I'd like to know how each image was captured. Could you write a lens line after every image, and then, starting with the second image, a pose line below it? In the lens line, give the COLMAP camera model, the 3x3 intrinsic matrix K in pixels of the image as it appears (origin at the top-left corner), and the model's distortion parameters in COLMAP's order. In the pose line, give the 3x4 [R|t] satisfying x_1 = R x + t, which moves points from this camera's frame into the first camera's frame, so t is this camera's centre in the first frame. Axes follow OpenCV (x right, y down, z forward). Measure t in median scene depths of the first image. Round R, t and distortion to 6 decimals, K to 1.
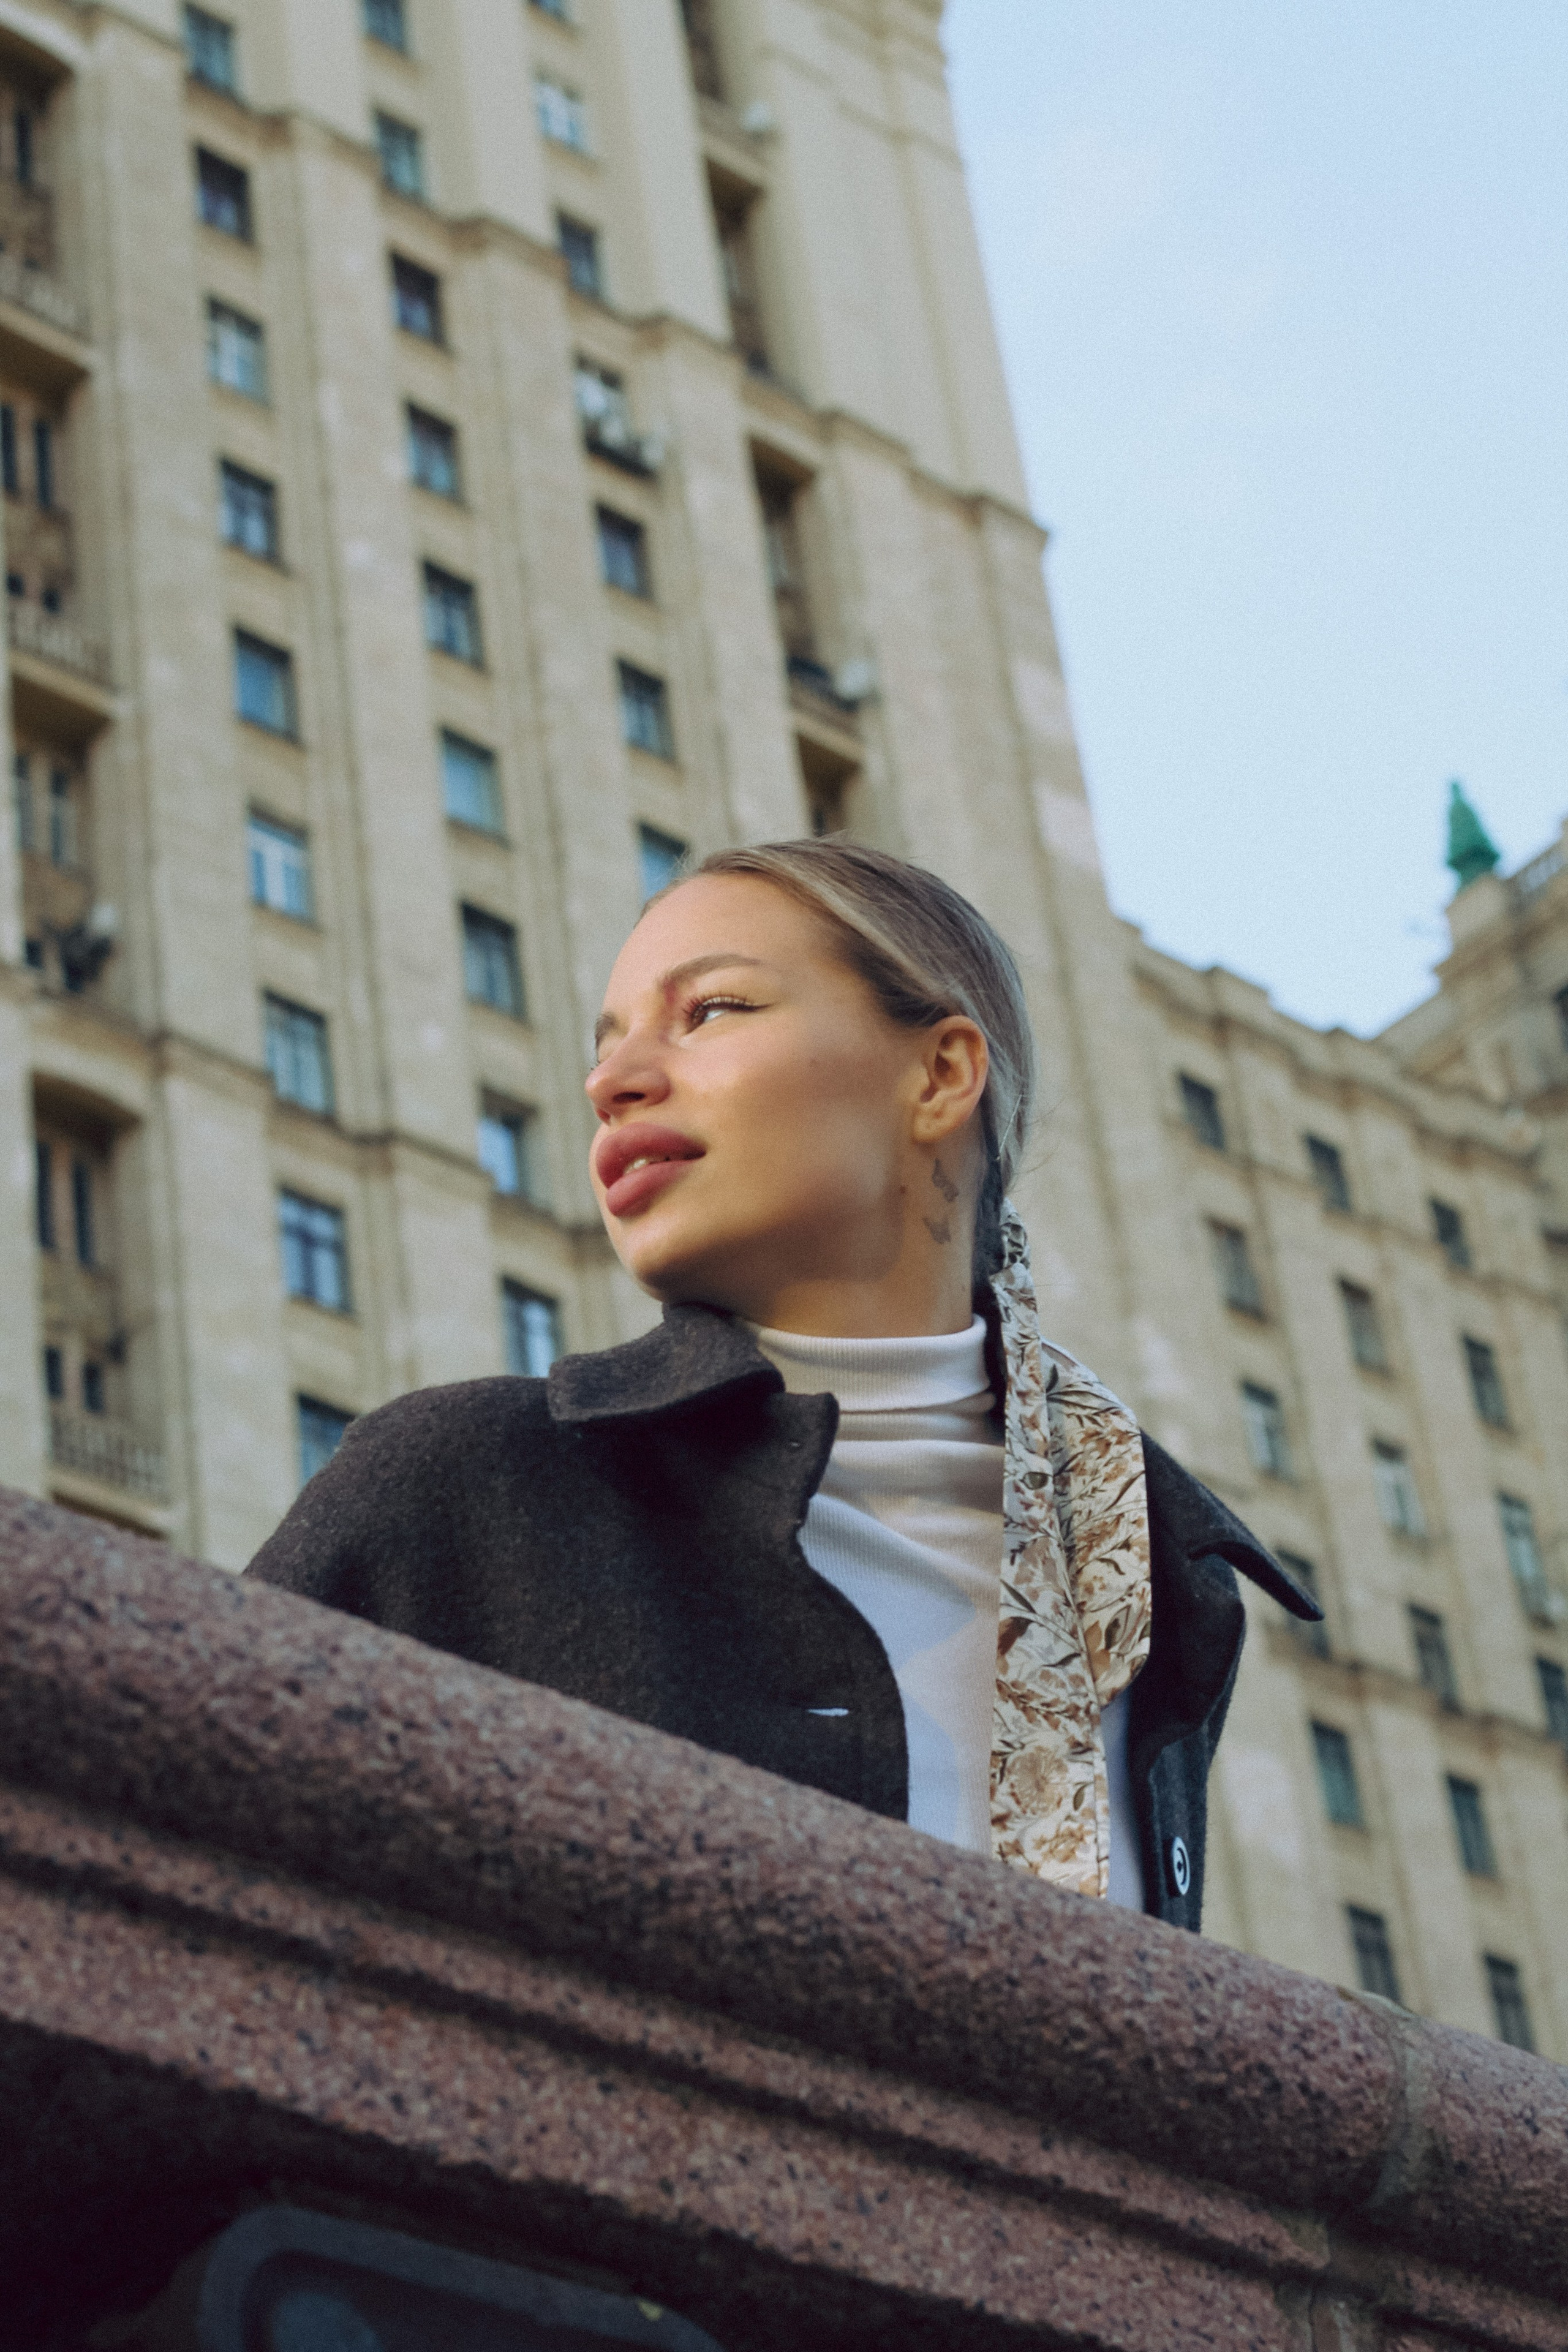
lens RADIAL K [[5633.3, 0, 782.2], [0, 5633.3, 1185.4], [0, 0, 1]] dist [-0.095138, 0.072618]
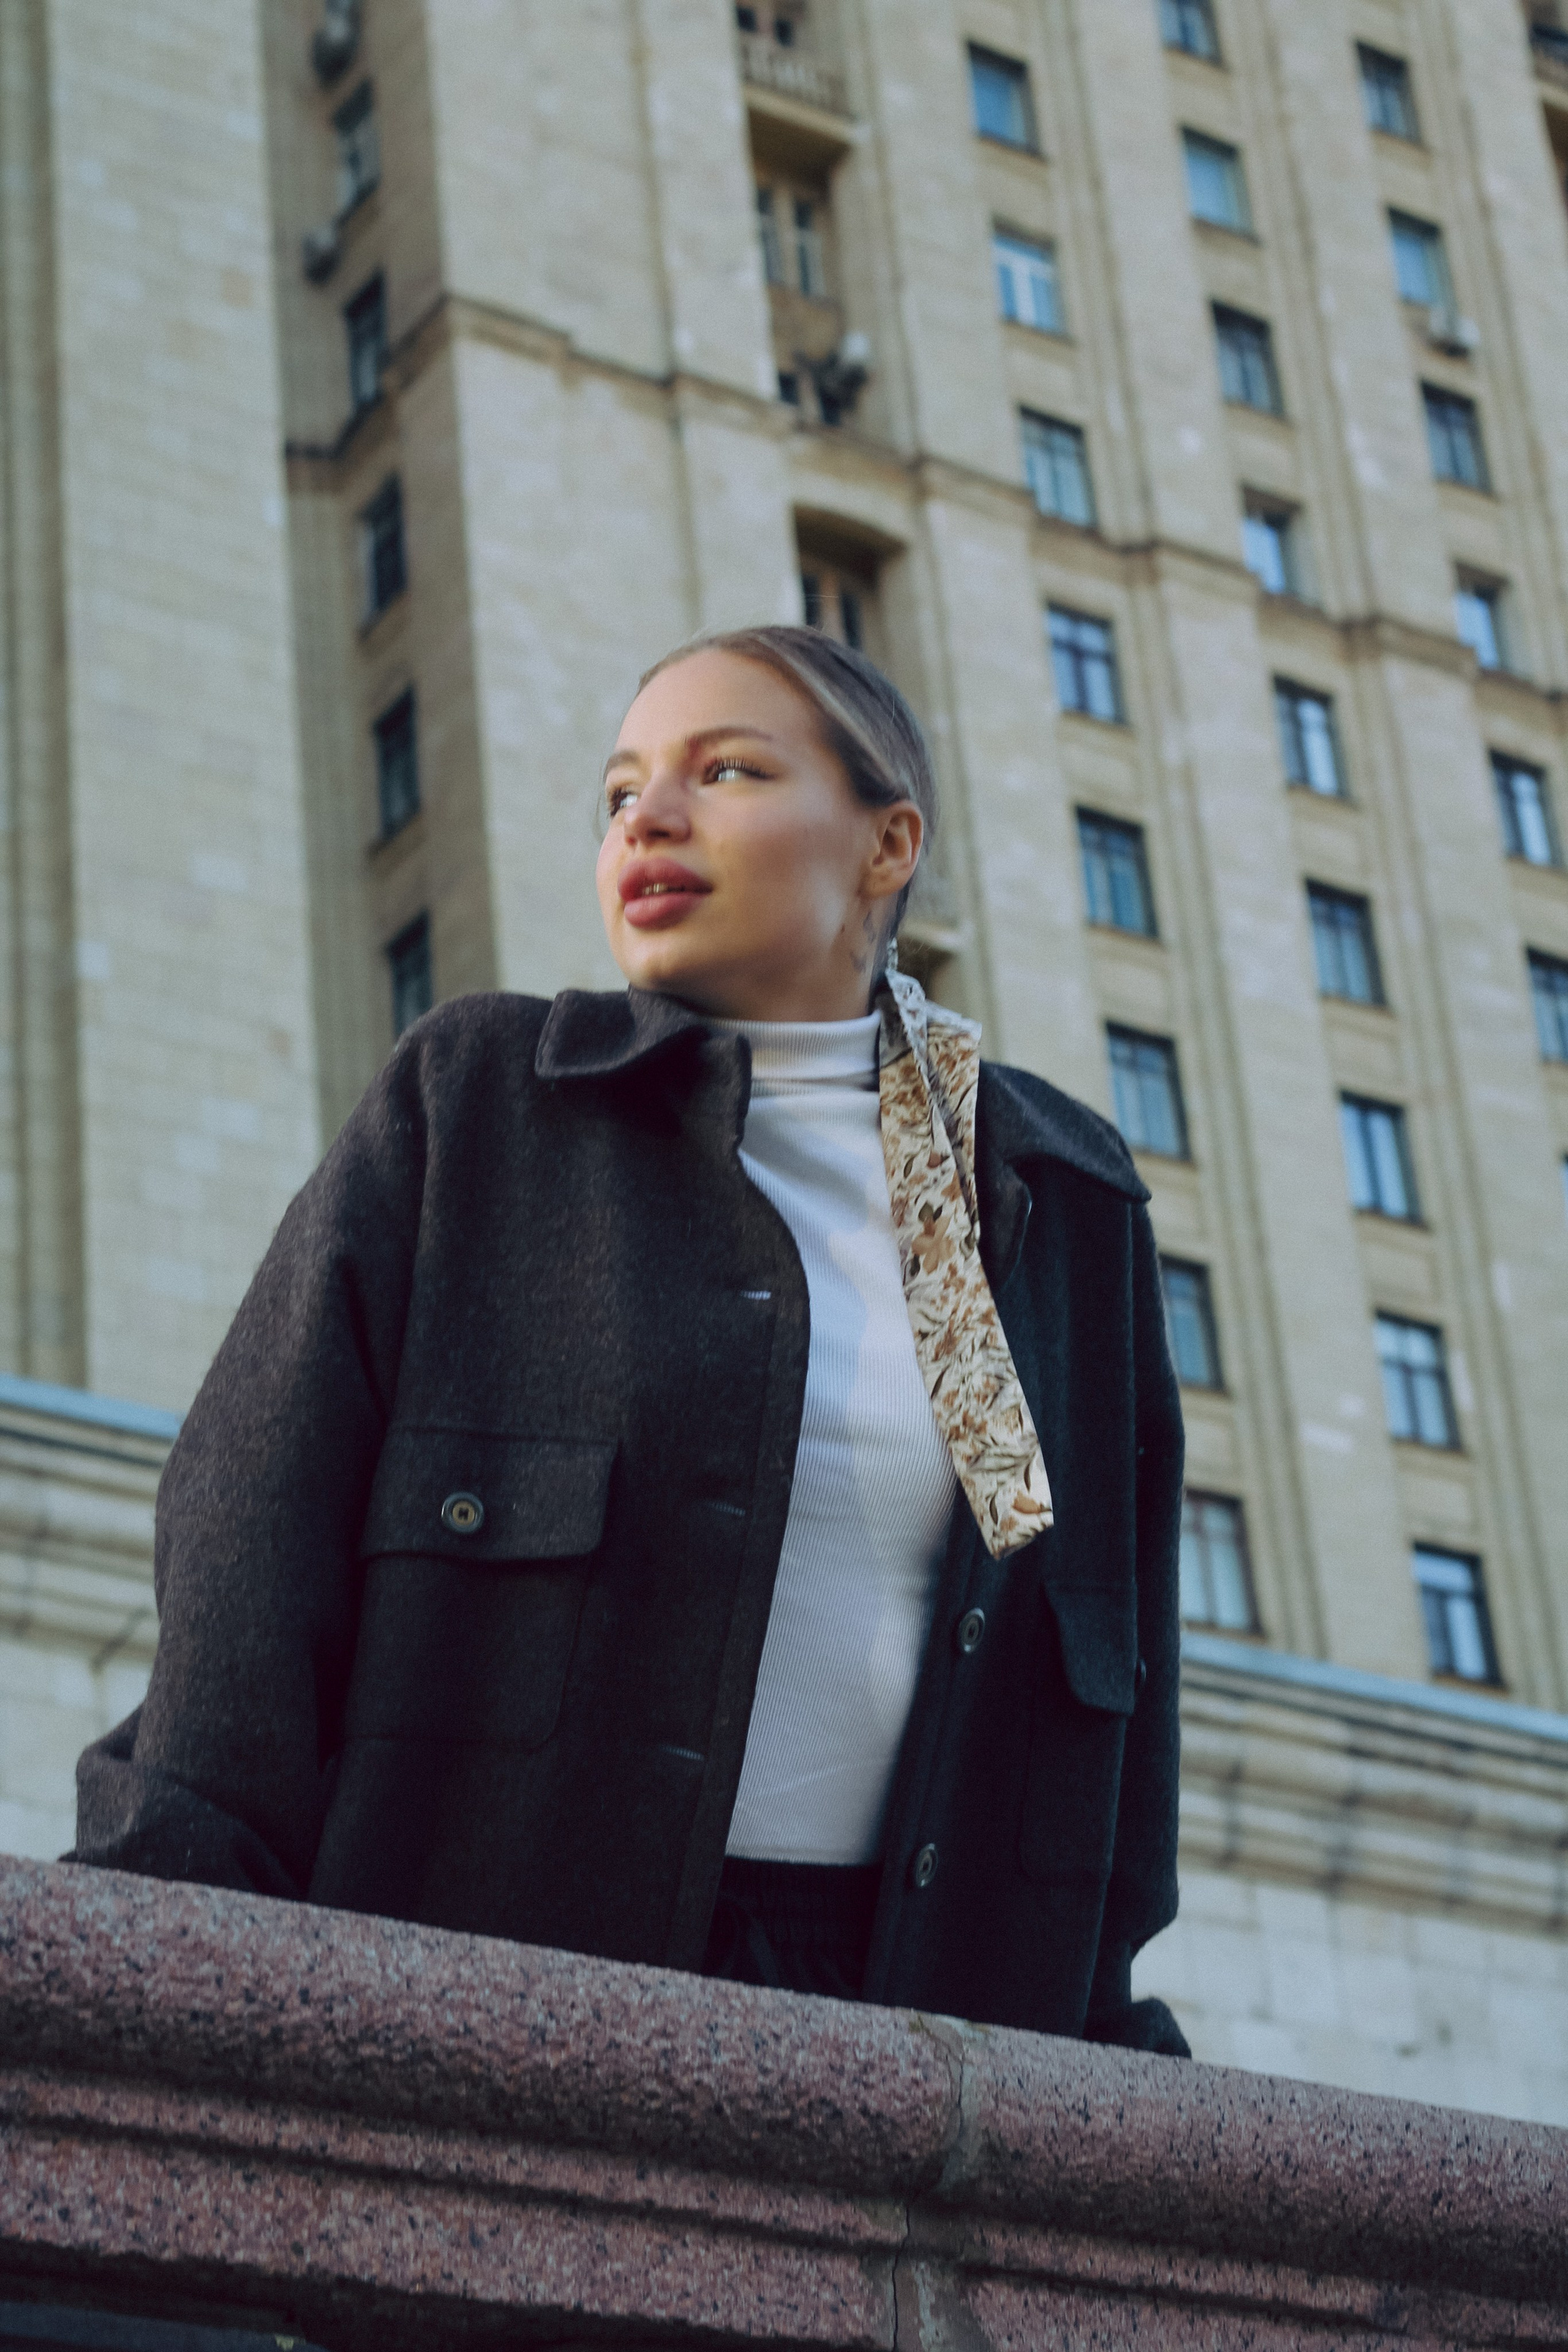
lens RADIAL K [[5633.3, 0, 782.2], [0, 5633.3, 1185.4], [0, 0, 1]] dist [-0.095138, 0.072618]
pose [[0.987380, -0.051848, -0.149642, 0.287238], [0.068155, 0.992029, 0.105986, -0.194901], [0.142954, -0.114847, 0.983043, -0.257608]]
